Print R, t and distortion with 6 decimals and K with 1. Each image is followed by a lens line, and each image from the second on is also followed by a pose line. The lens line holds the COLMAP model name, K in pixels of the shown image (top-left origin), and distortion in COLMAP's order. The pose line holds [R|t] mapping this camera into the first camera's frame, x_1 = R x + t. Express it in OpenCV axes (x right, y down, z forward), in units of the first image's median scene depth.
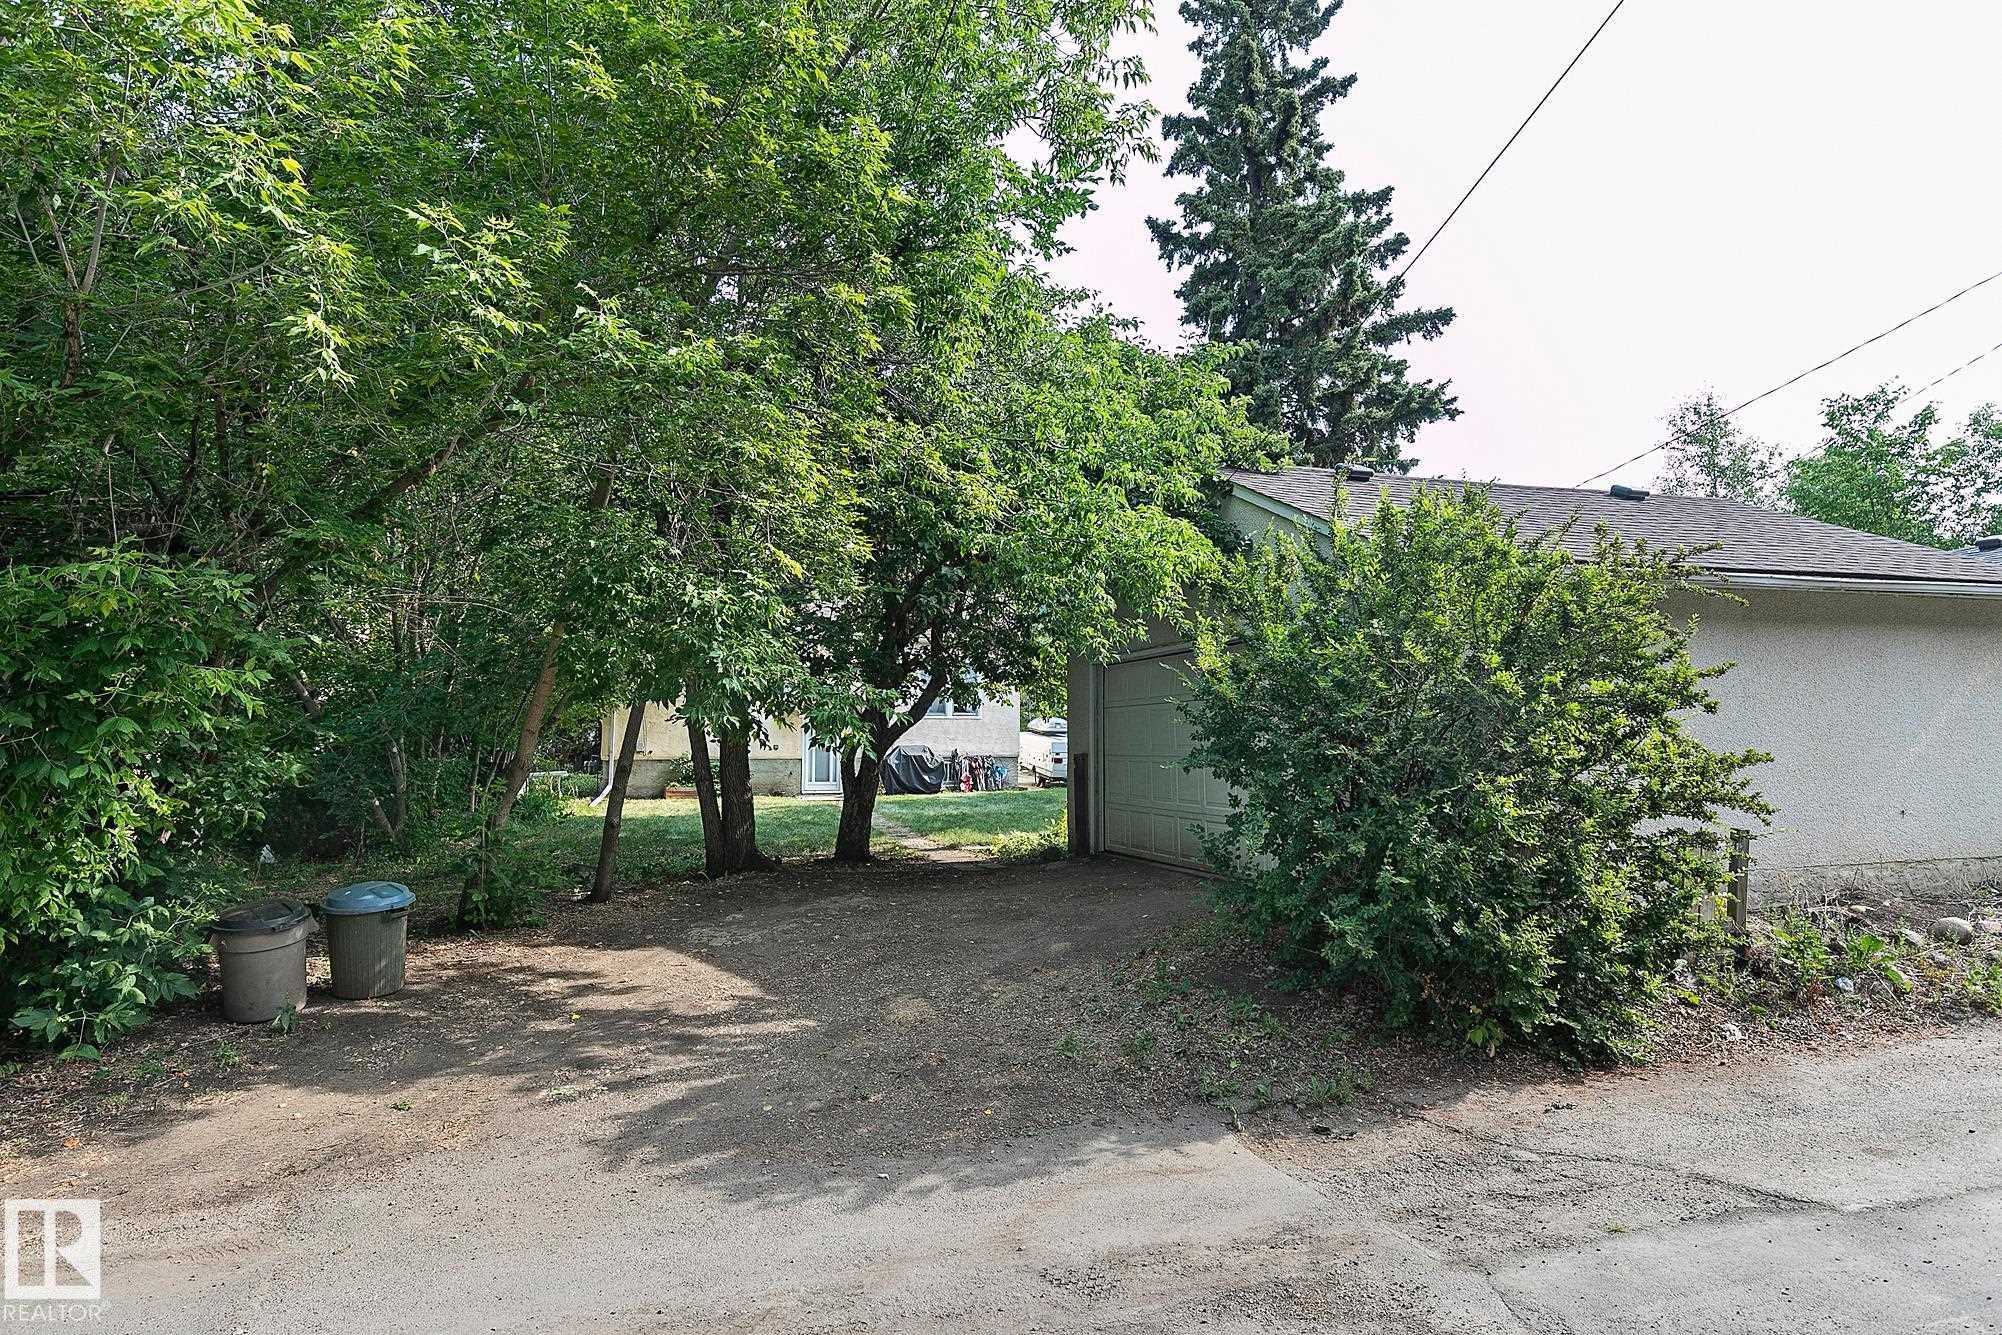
lens RADIAL K [[1217.5, 0, 1000.3], [0, 1217.5, 668.0], [0, 0, 1]] dist [0.006787, 0.000824]
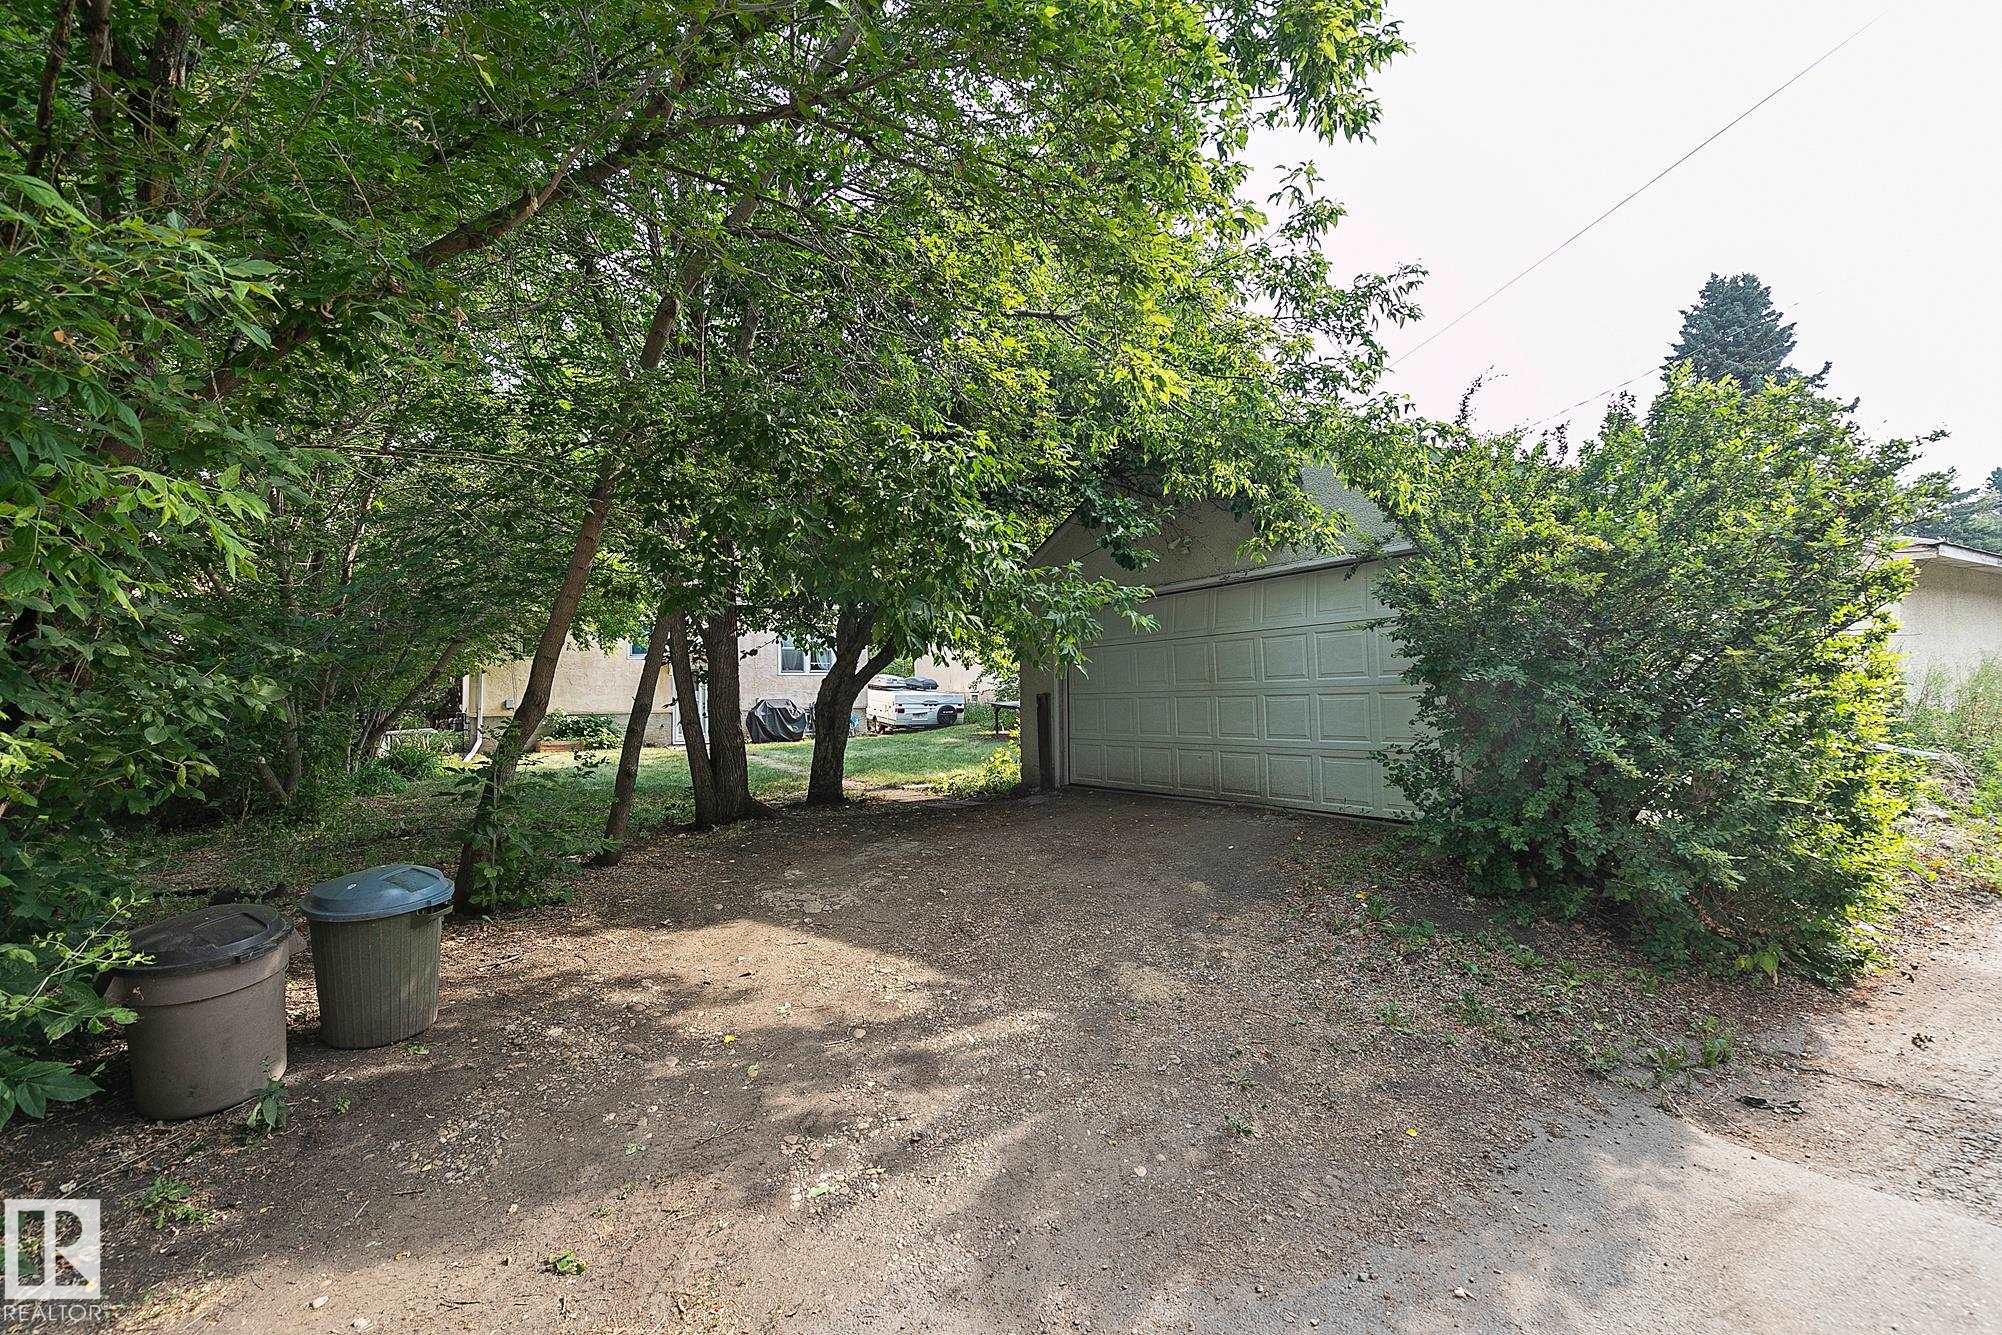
lens RADIAL K [[930.9, 0, 1002.7], [0, 930.9, 670.1], [0, 0, 1]] dist [0.009768, 0.000653]
pose [[0.966008, -0.006380, 0.258434, -0.335613], [-0.000083, 0.999688, 0.024990, 0.057673], [-0.258513, -0.024162, 0.965706, 0.441284]]
